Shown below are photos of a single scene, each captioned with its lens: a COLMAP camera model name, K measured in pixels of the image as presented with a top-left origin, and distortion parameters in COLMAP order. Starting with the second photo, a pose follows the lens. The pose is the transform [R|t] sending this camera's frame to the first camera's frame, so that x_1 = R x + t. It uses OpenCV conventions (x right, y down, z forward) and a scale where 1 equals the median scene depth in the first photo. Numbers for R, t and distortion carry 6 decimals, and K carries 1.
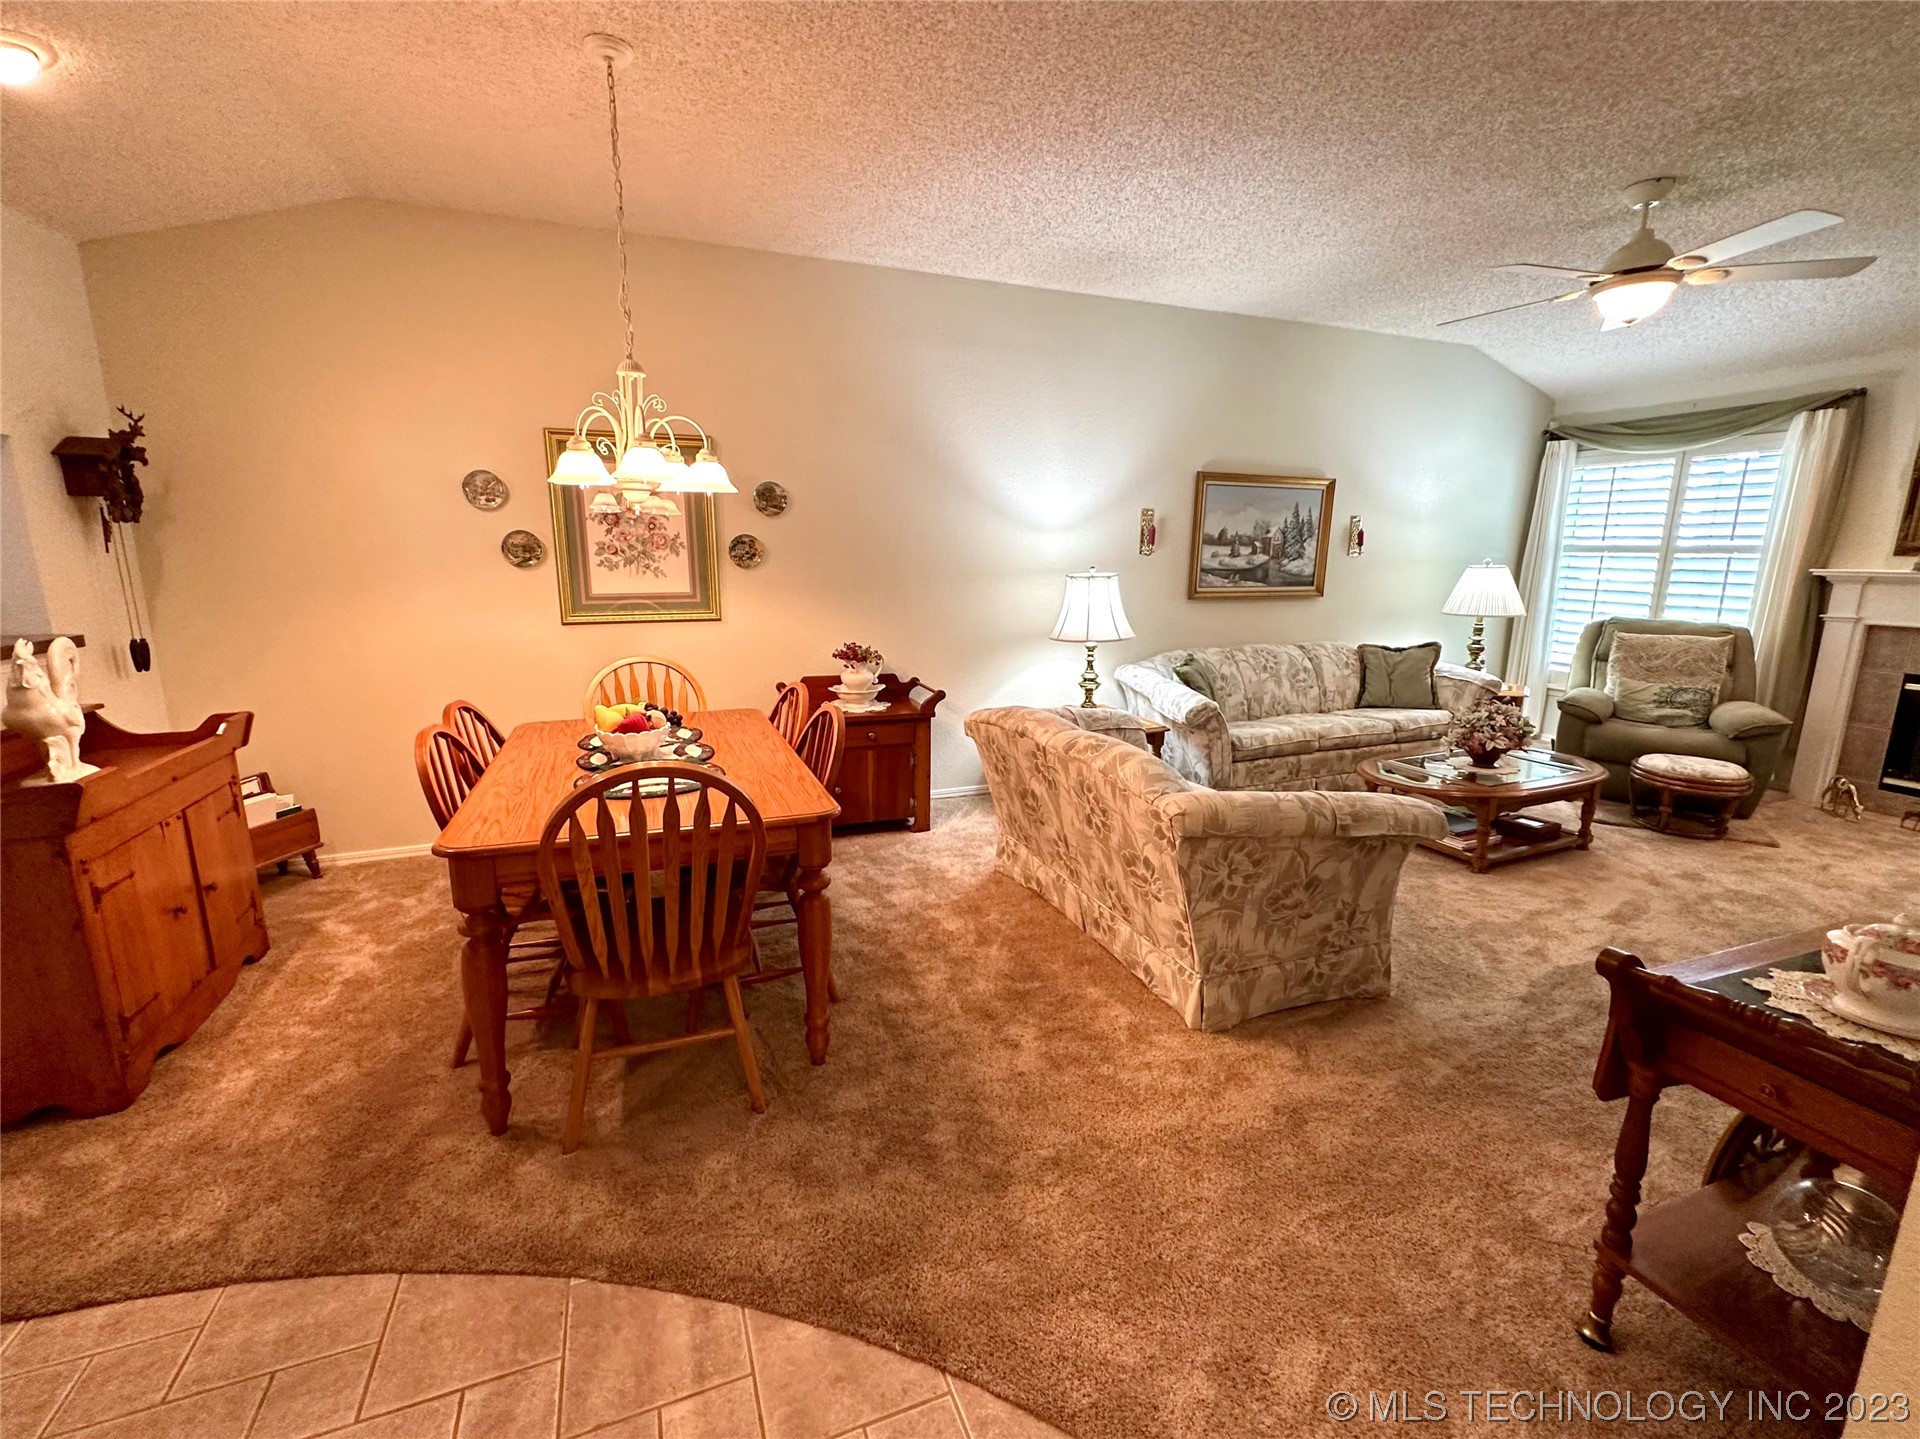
lens RADIAL K [[815.1, 0, 955.2], [0, 815.1, 716.7], [0, 0, 1]] dist [0.003079, 0.000216]
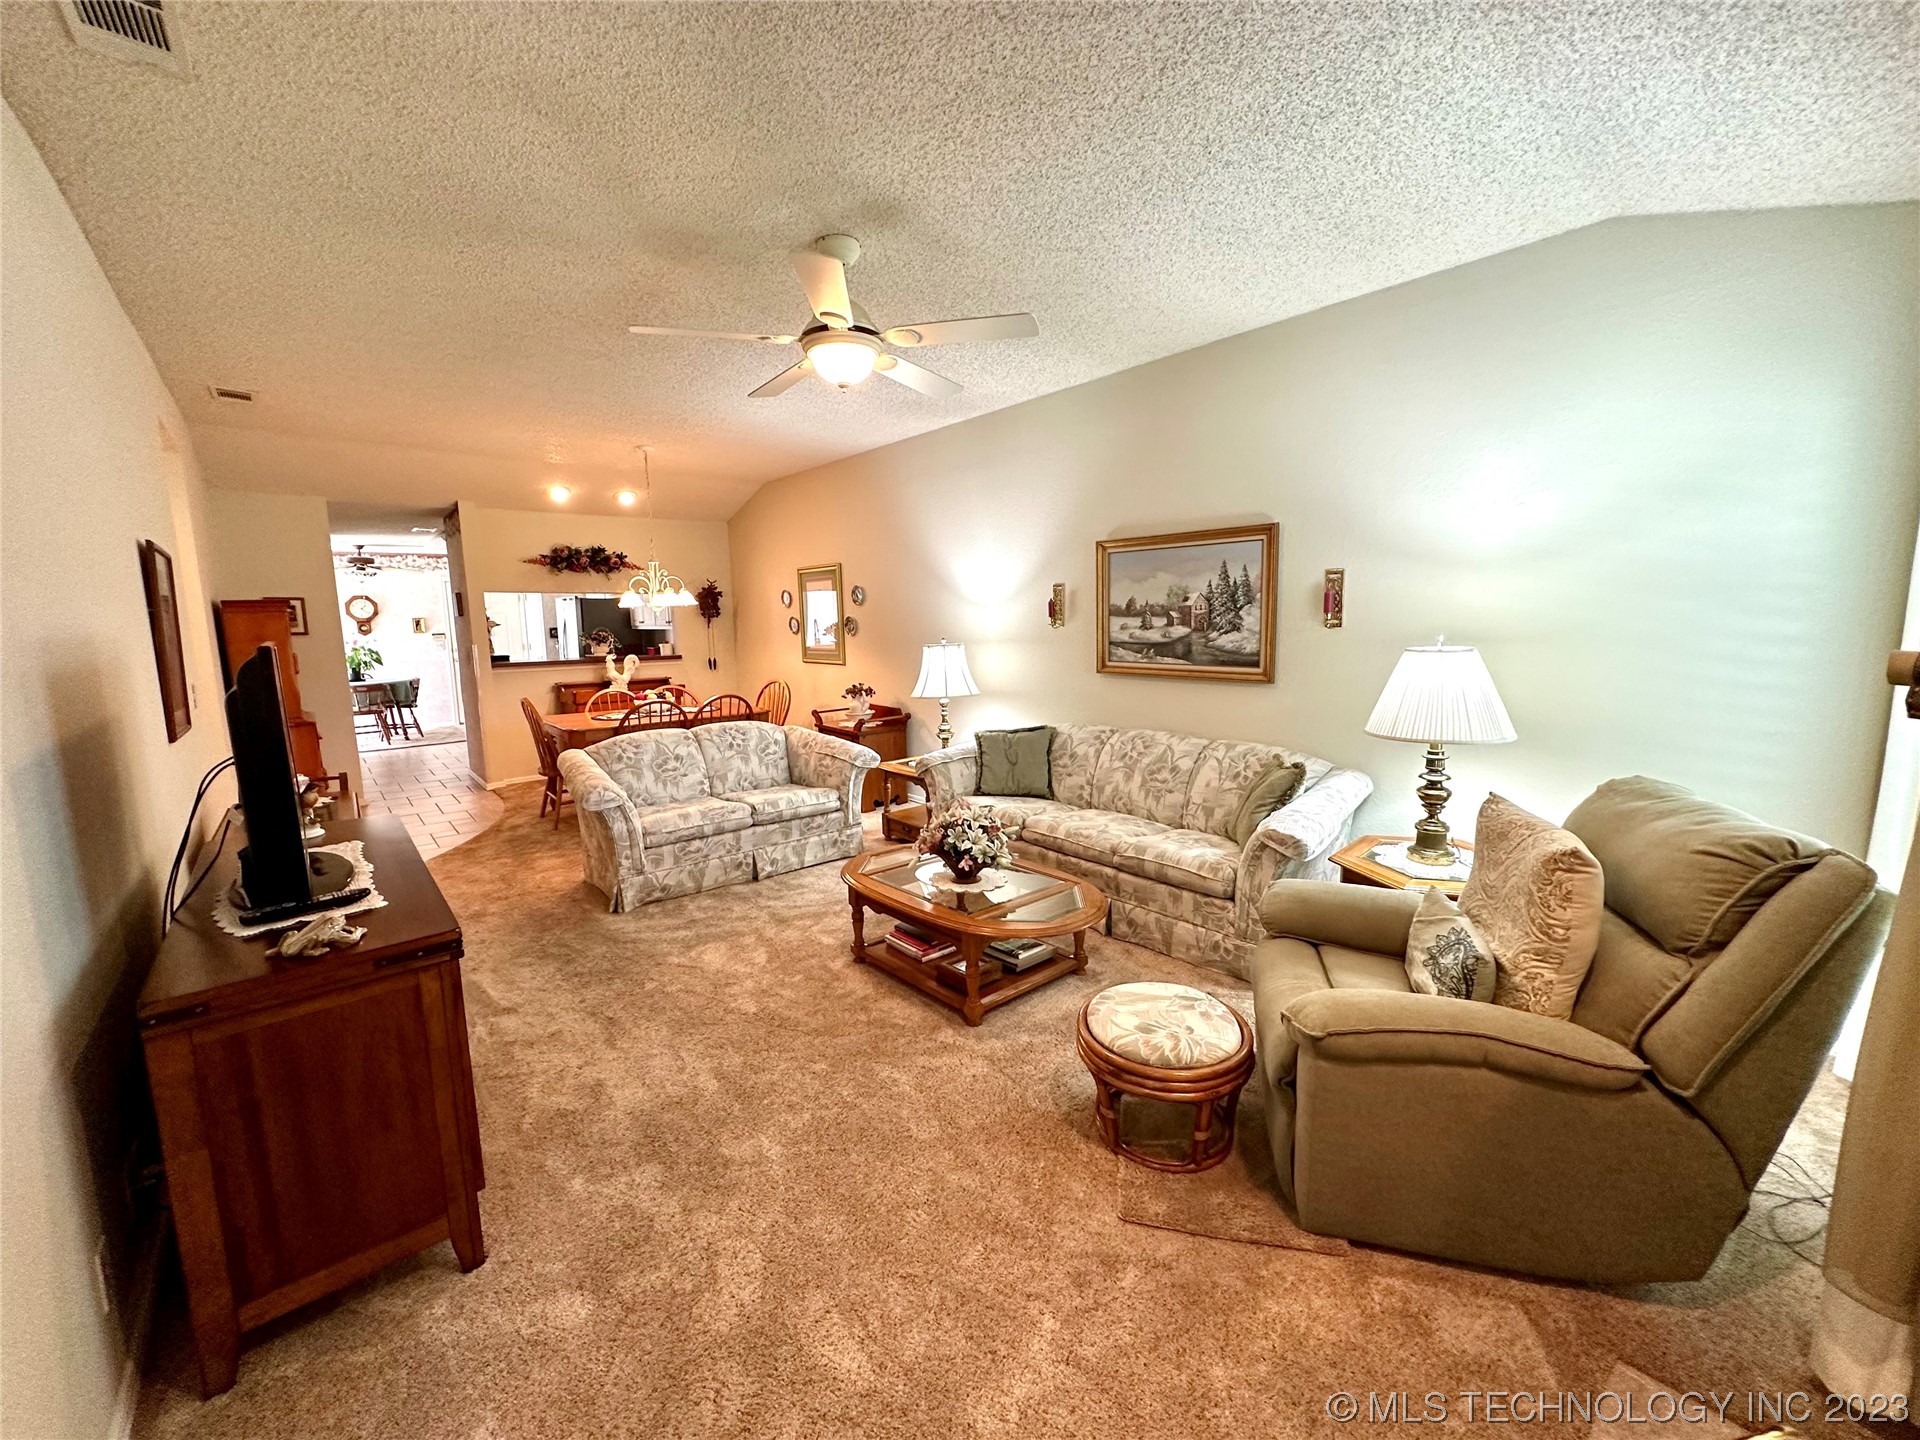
lens RADIAL K [[760.4, 0, 957.7], [0, 760.4, 719.7], [0, 0, 1]] dist [-0.000119, 0.000190]
pose [[0.327908, 0.117625, -0.937358, 1.063690], [-0.170346, 0.983317, 0.063802, -0.118037], [0.929225, 0.138754, 0.342475, 0.545793]]
